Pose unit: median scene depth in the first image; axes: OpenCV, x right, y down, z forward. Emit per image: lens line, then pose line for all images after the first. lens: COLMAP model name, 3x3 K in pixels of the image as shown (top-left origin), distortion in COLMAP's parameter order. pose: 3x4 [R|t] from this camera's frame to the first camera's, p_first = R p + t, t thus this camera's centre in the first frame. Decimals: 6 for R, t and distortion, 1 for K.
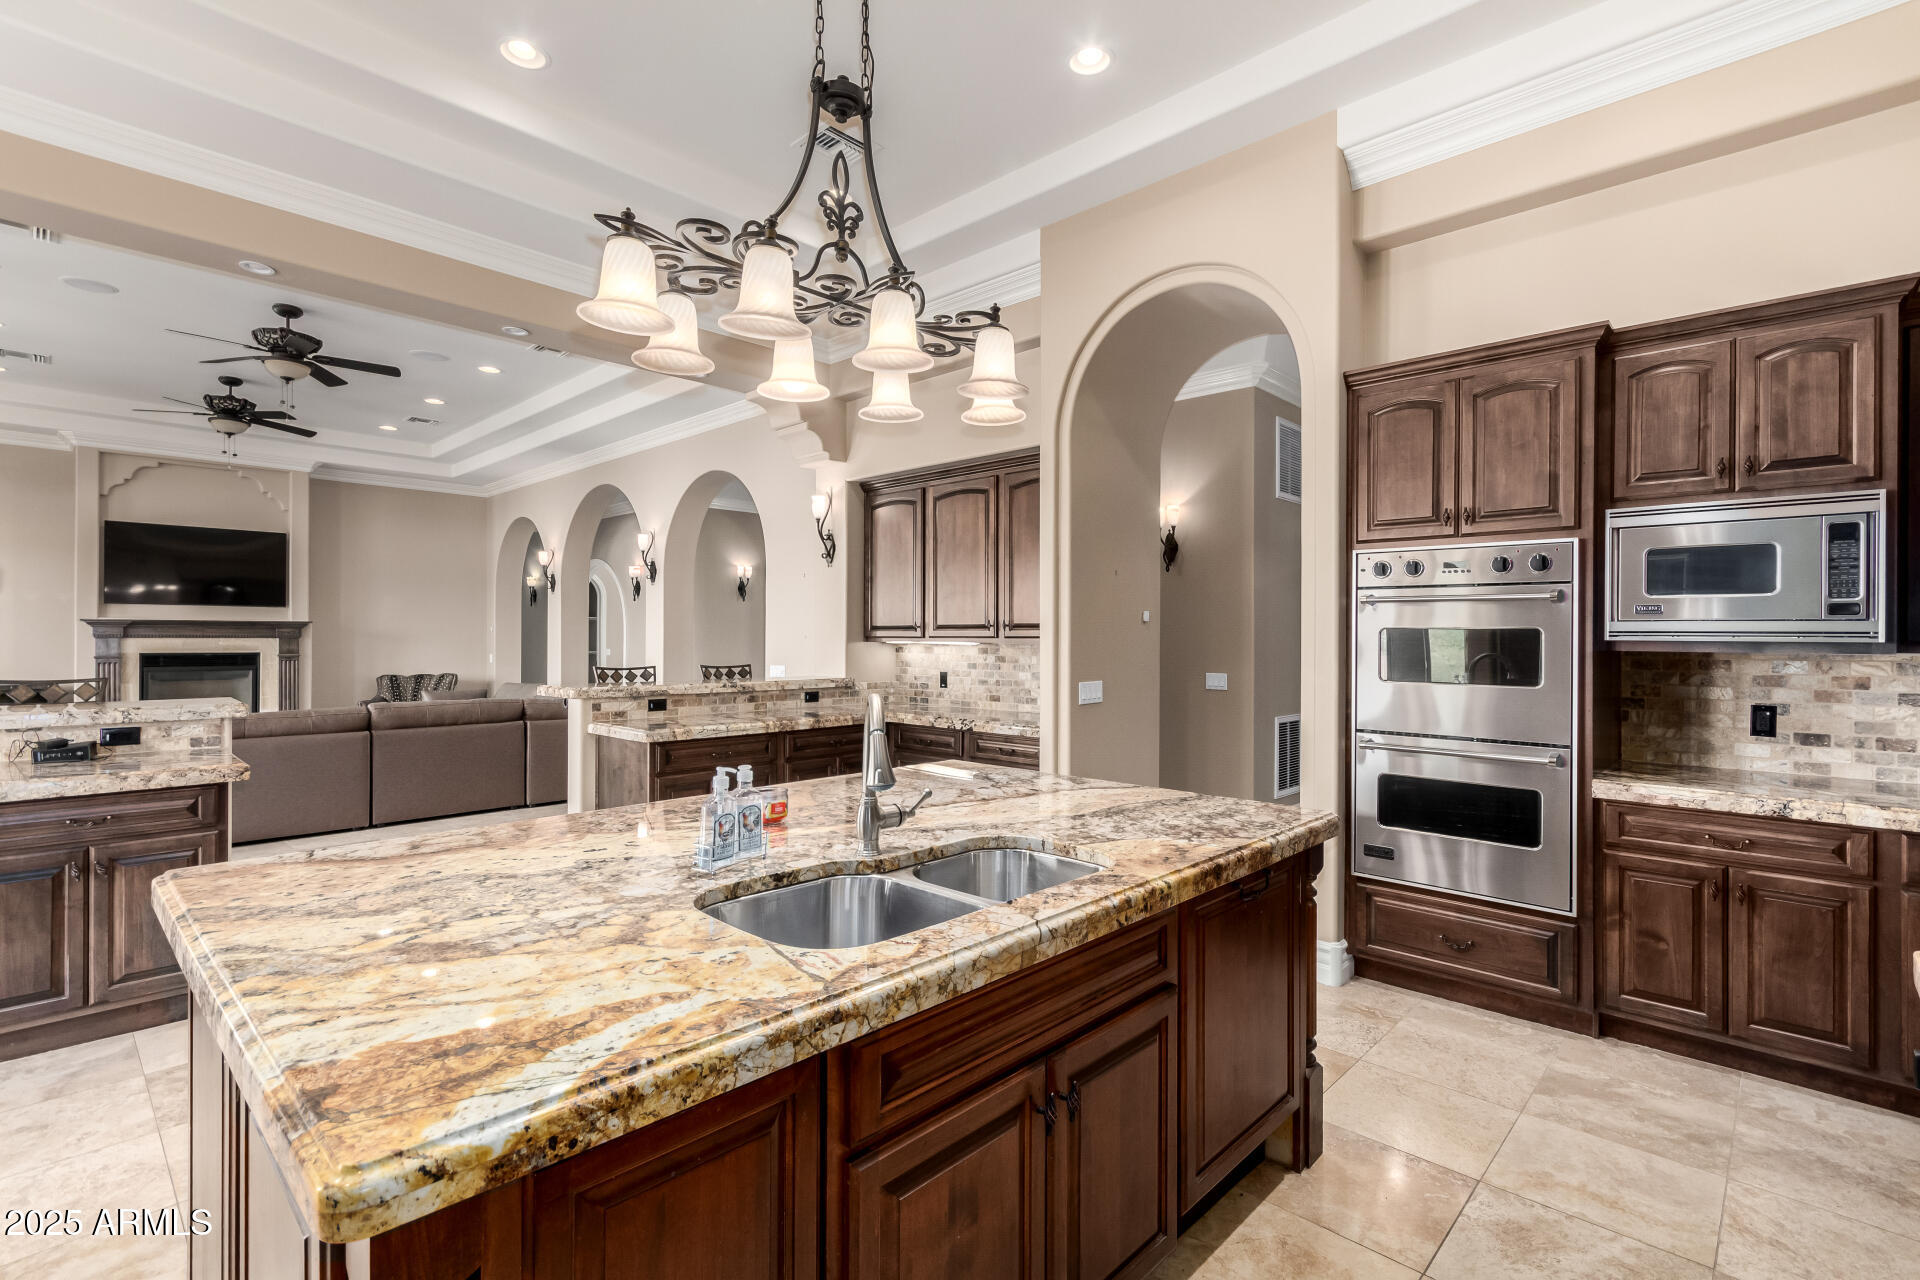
lens RADIAL K [[893.7, 0, 961.6], [0, 893.7, 637.4], [0, 0, 1]] dist [-0.000169, -0.000015]
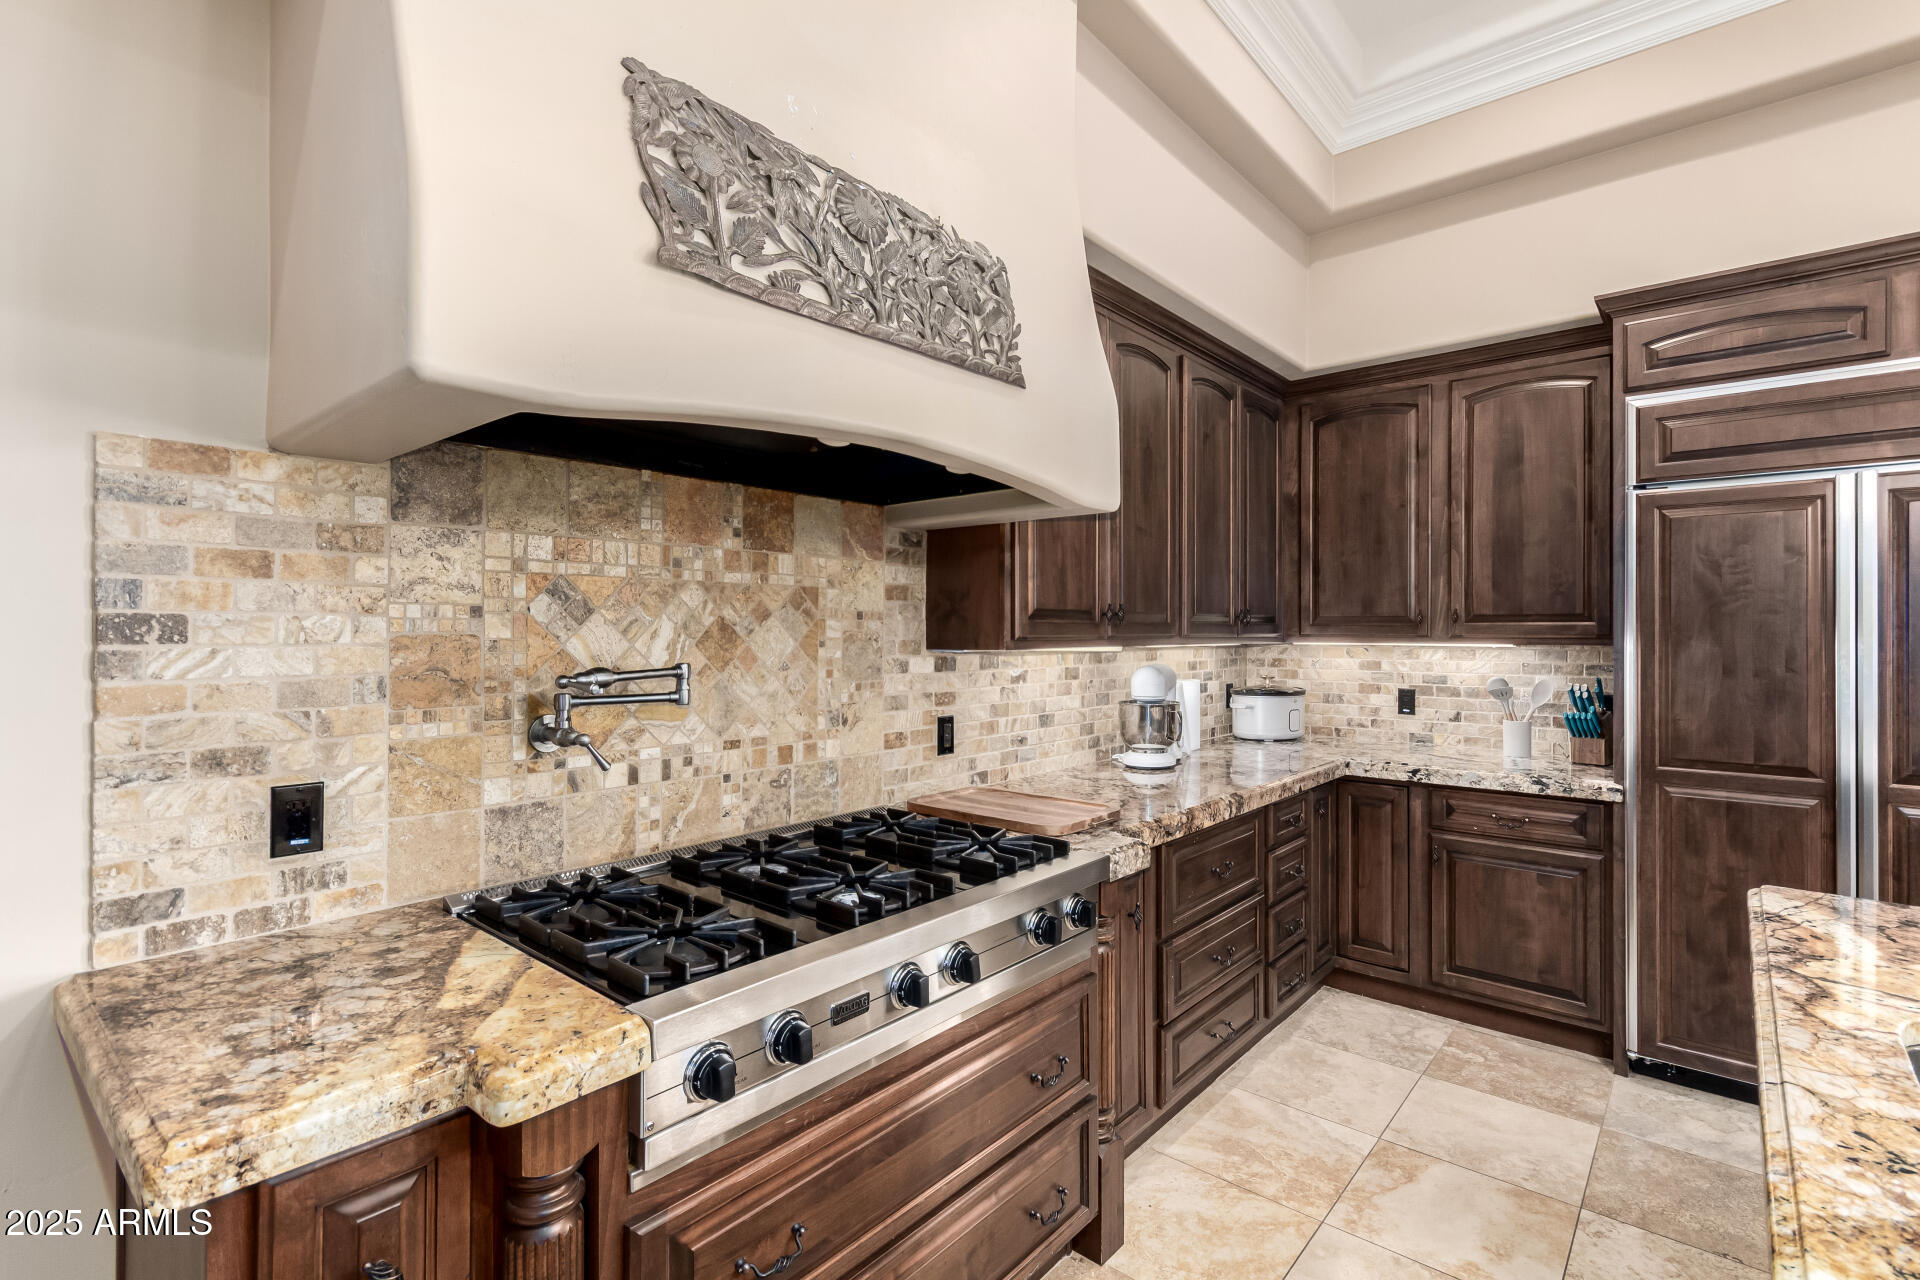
lens RADIAL K [[893.7, 0, 959.6], [0, 893.7, 629.2], [0, 0, 1]] dist [-0.000169, -0.000015]
pose [[-0.998506, -0.000865, -0.054644, 0.189615], [-0.000844, 1.000000, -0.000423, -0.000467], [0.054644, -0.000376, -0.998506, 0.432928]]
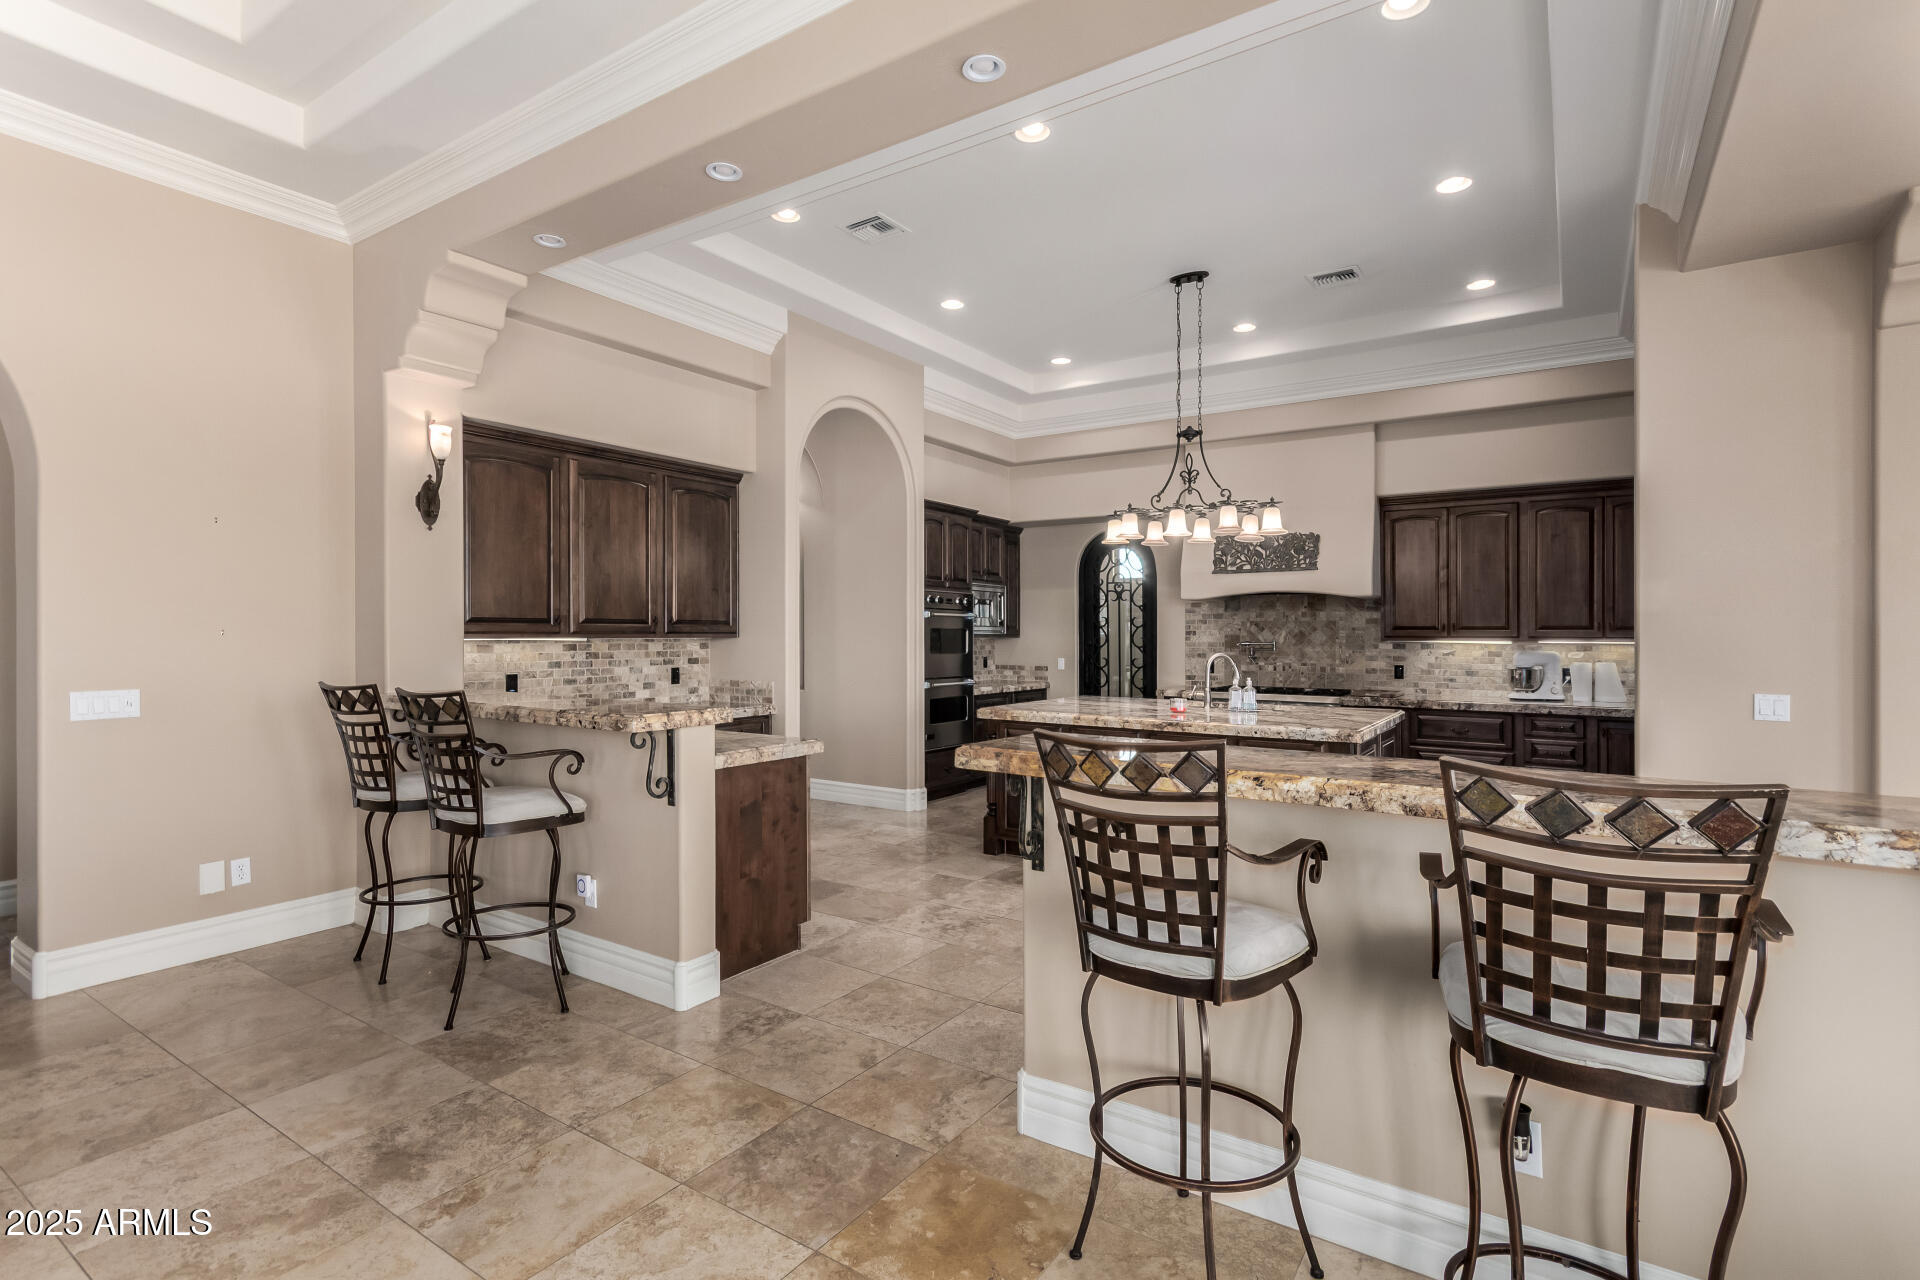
lens RADIAL K [[893.7, 0, 964.1], [0, 893.7, 634.6], [0, 0, 1]] dist [-0.000169, -0.000015]
pose [[-0.162607, -0.004640, 0.986680, -0.981887], [-0.002837, 0.999987, 0.004235, -0.002876], [-0.986687, -0.002110, -0.162618, 0.788201]]
